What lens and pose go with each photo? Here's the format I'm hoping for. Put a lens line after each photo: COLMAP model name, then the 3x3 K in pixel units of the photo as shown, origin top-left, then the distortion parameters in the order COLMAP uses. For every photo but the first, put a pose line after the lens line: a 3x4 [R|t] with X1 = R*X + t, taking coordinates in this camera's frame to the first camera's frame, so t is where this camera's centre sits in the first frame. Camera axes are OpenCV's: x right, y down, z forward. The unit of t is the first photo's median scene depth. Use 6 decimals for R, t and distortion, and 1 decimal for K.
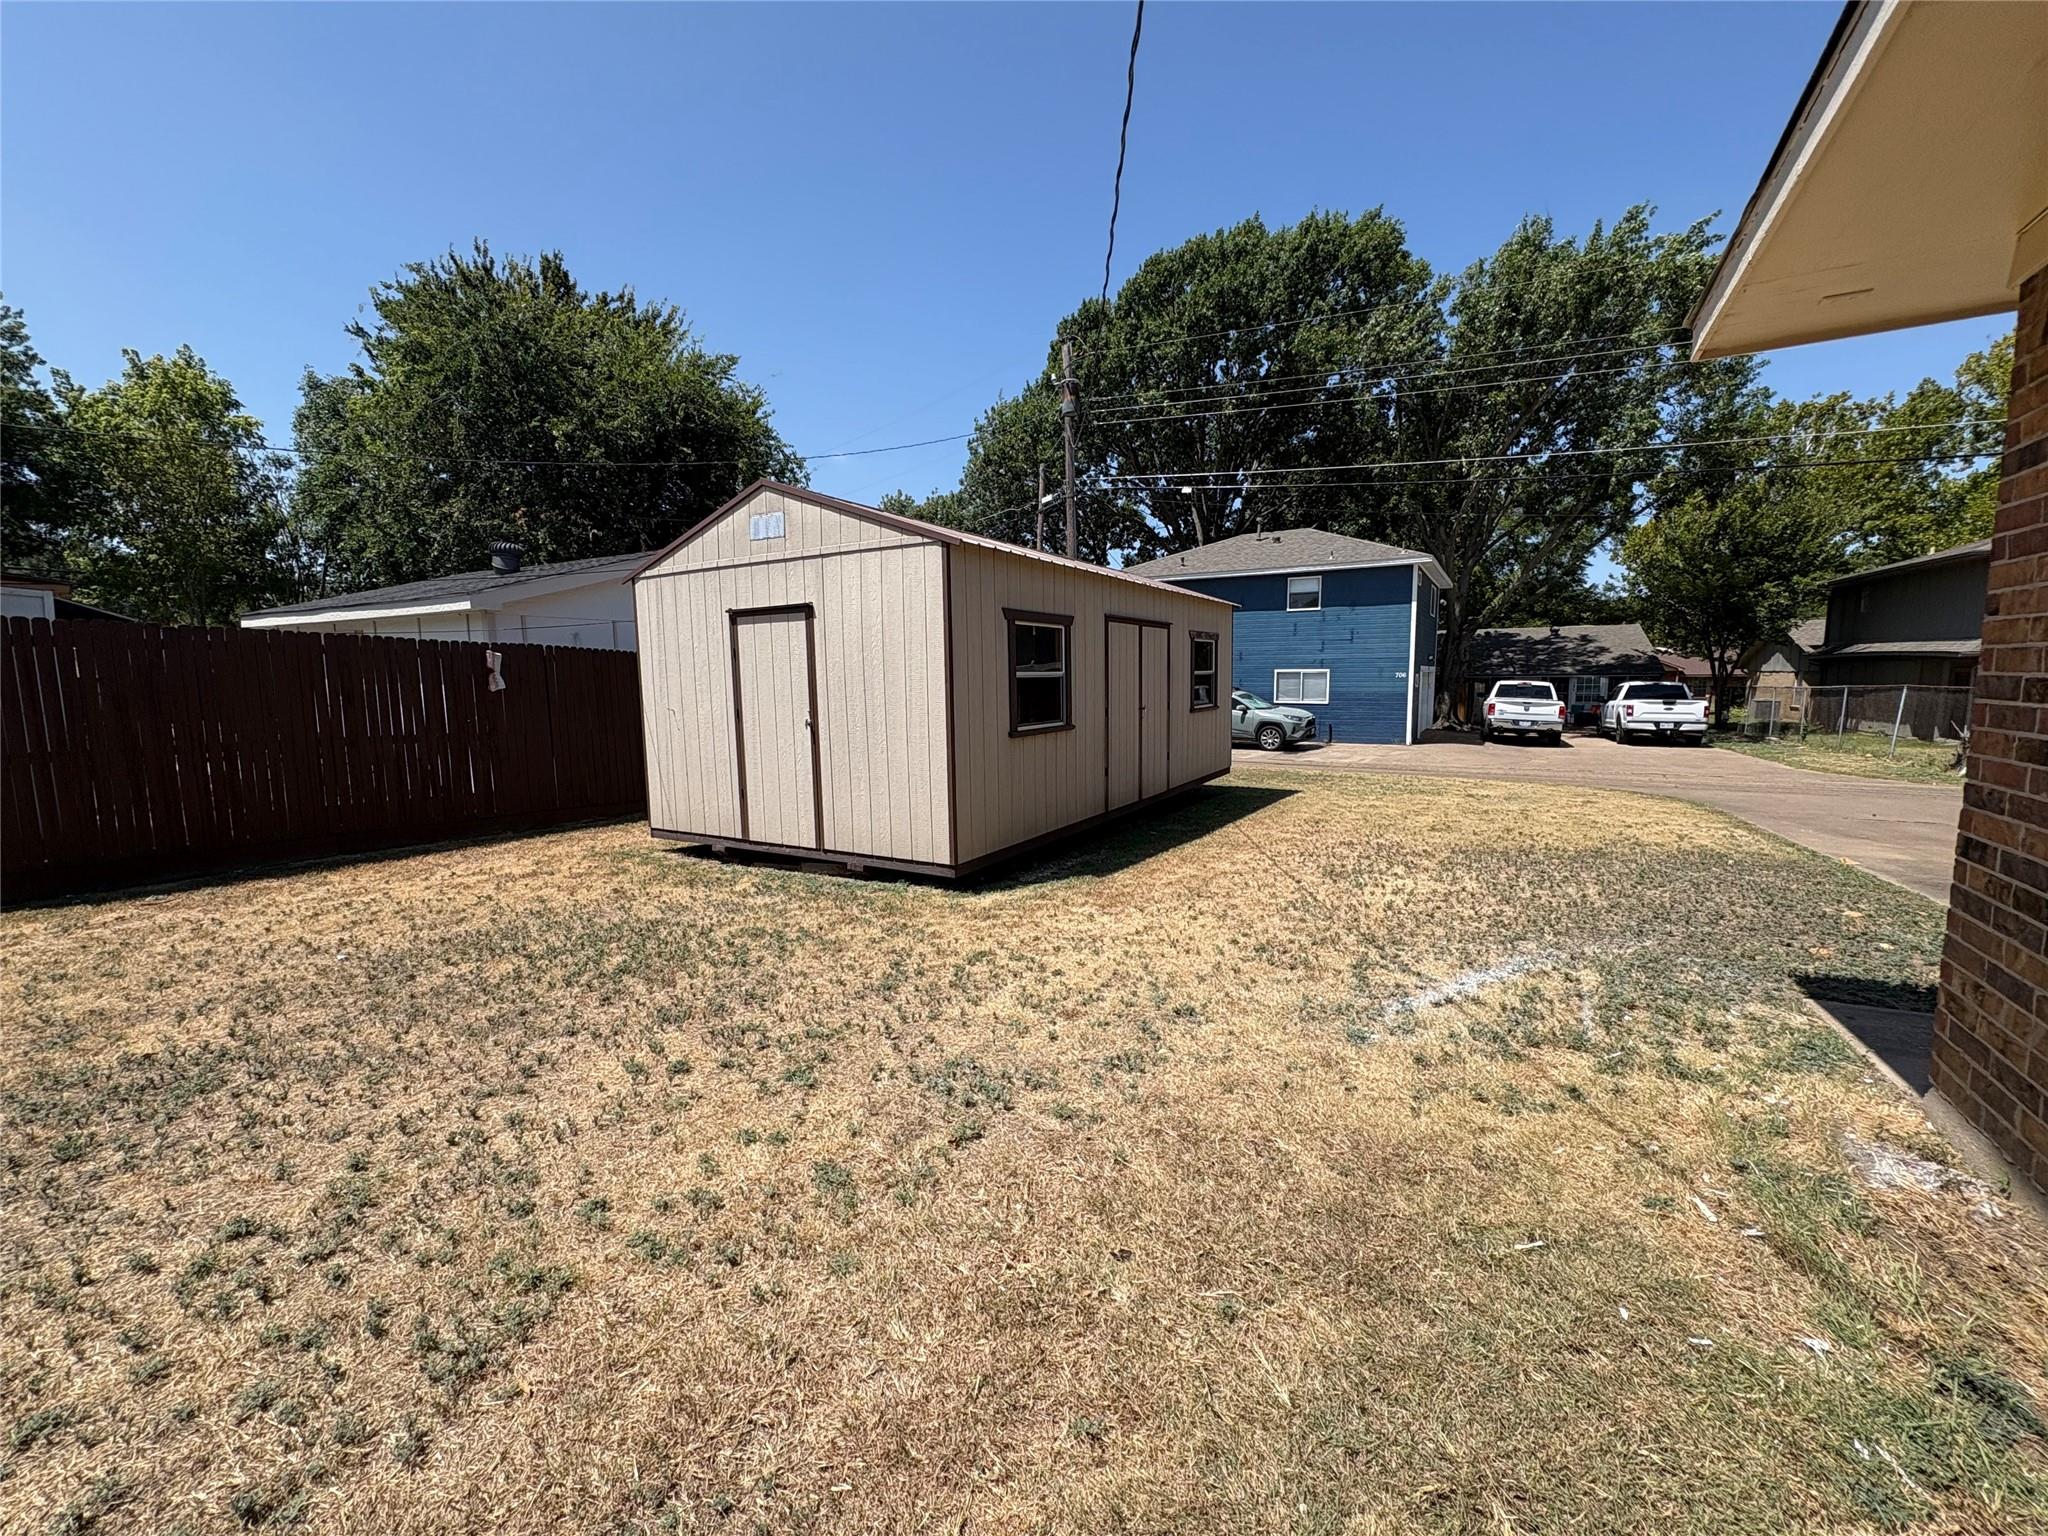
lens RADIAL K [[820.1, 0, 1018.9], [0, 820.1, 765.2], [0, 0, 1]] dist [0.001134, 0.000267]
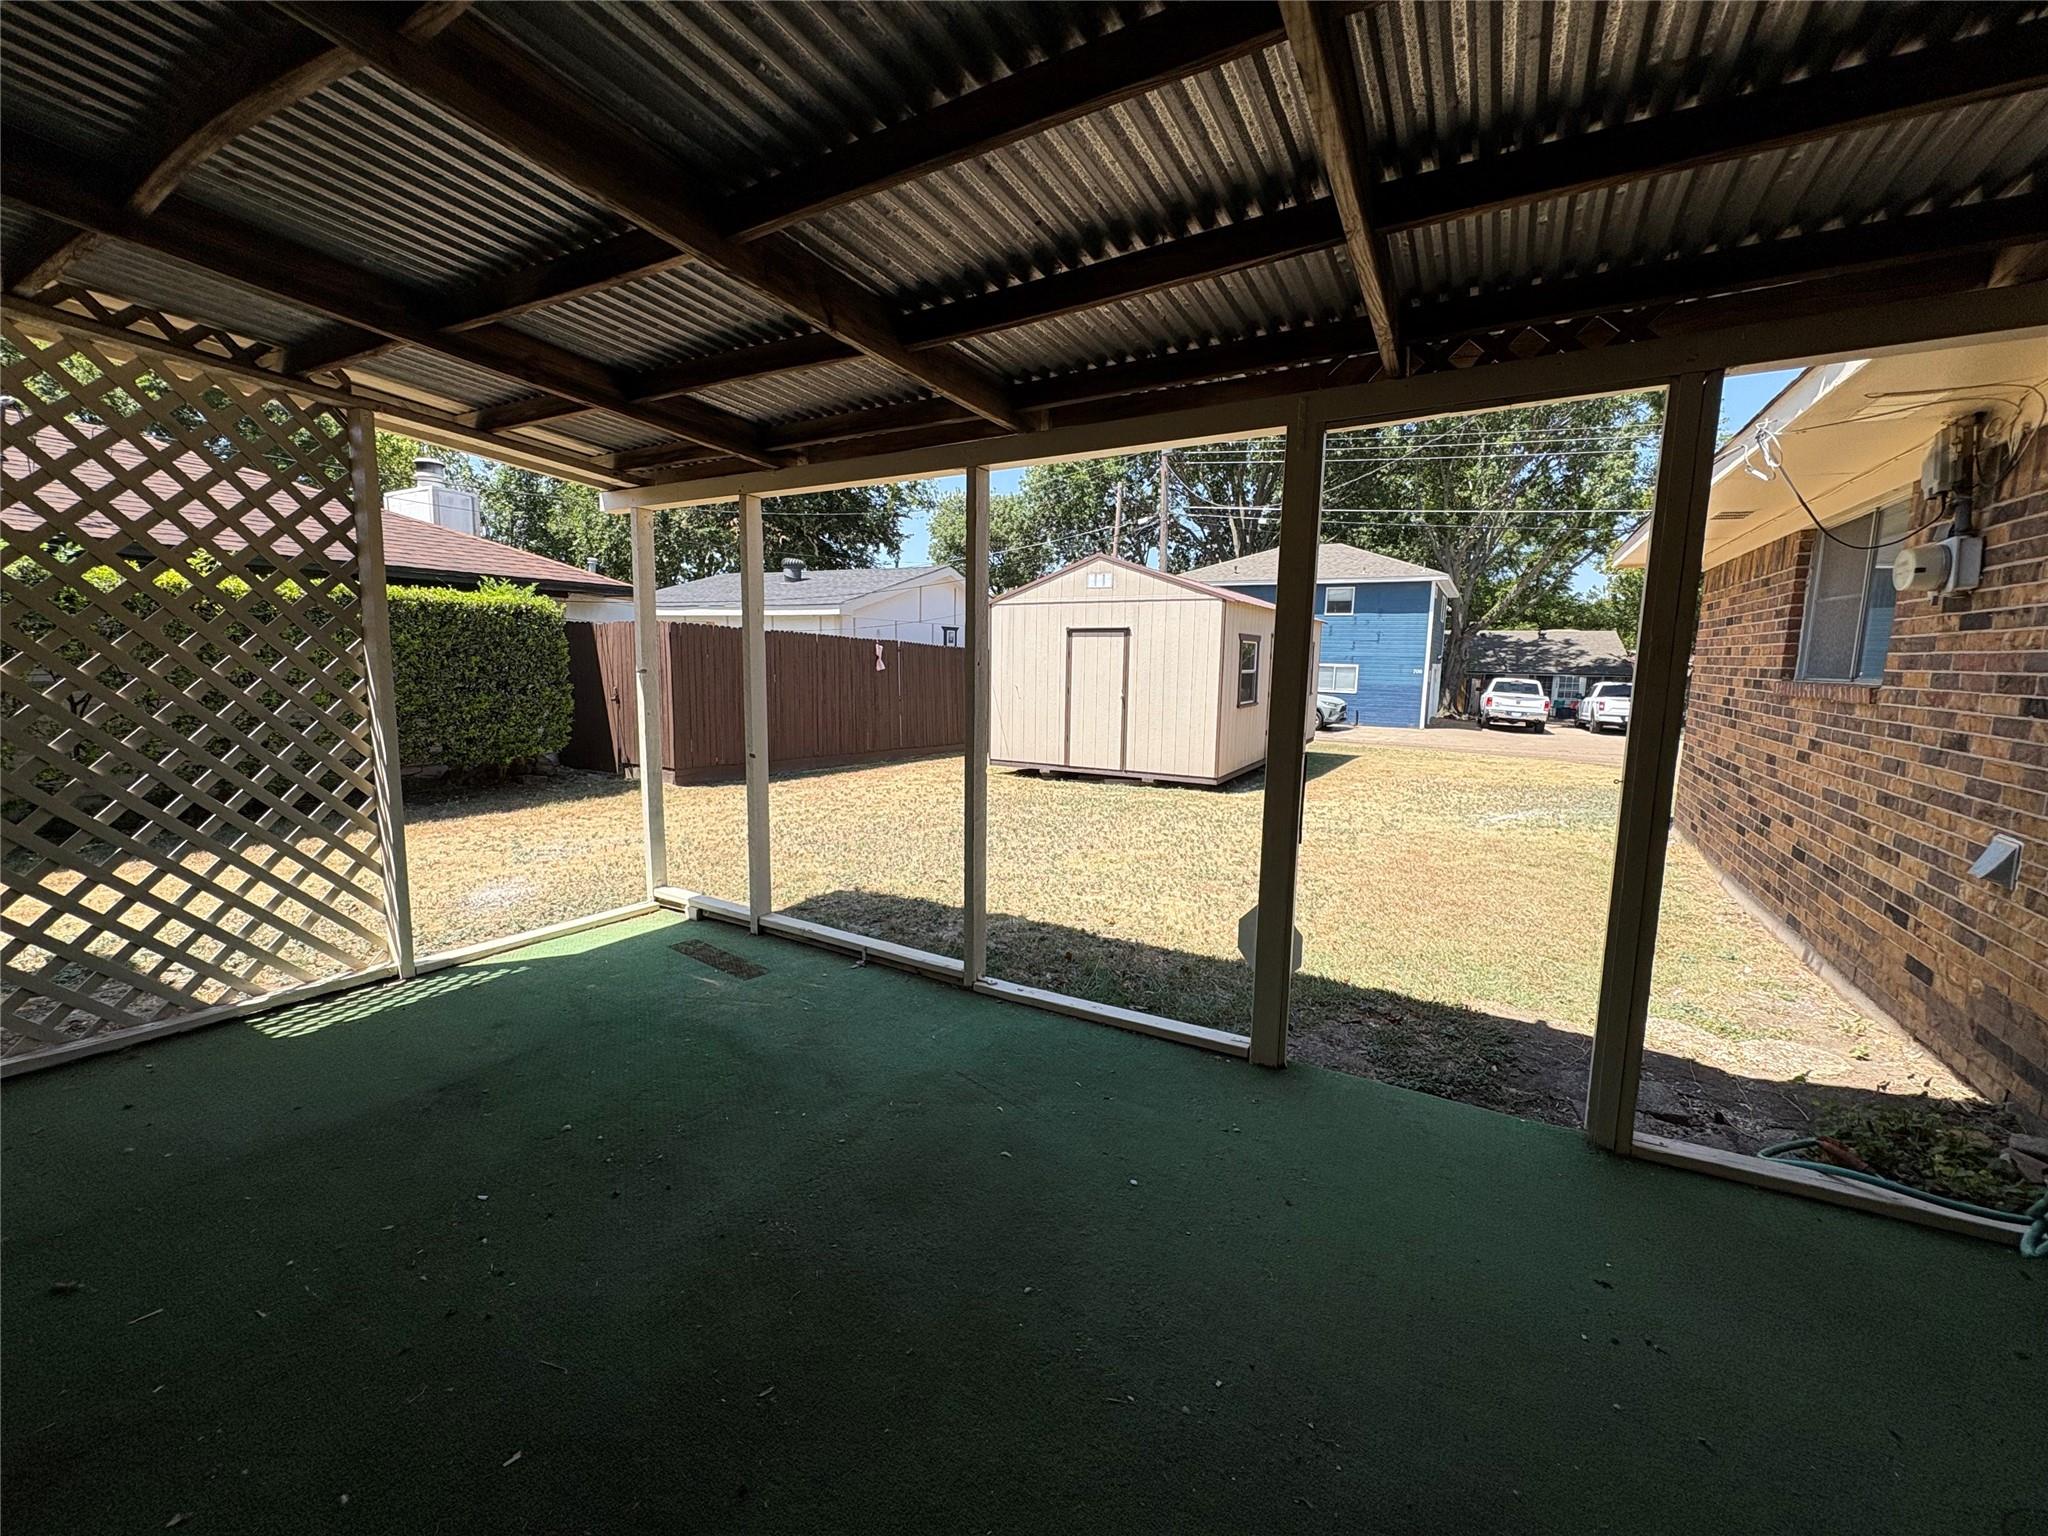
lens RADIAL K [[820.1, 0, 1027.1], [0, 820.1, 771.4], [0, 0, 1]] dist [0.001134, 0.000267]
pose [[0.999313, 0.025734, 0.026669, -0.131361], [-0.026530, 0.999199, 0.029951, 0.015610], [-0.025877, -0.030638, 0.999196, -0.189462]]
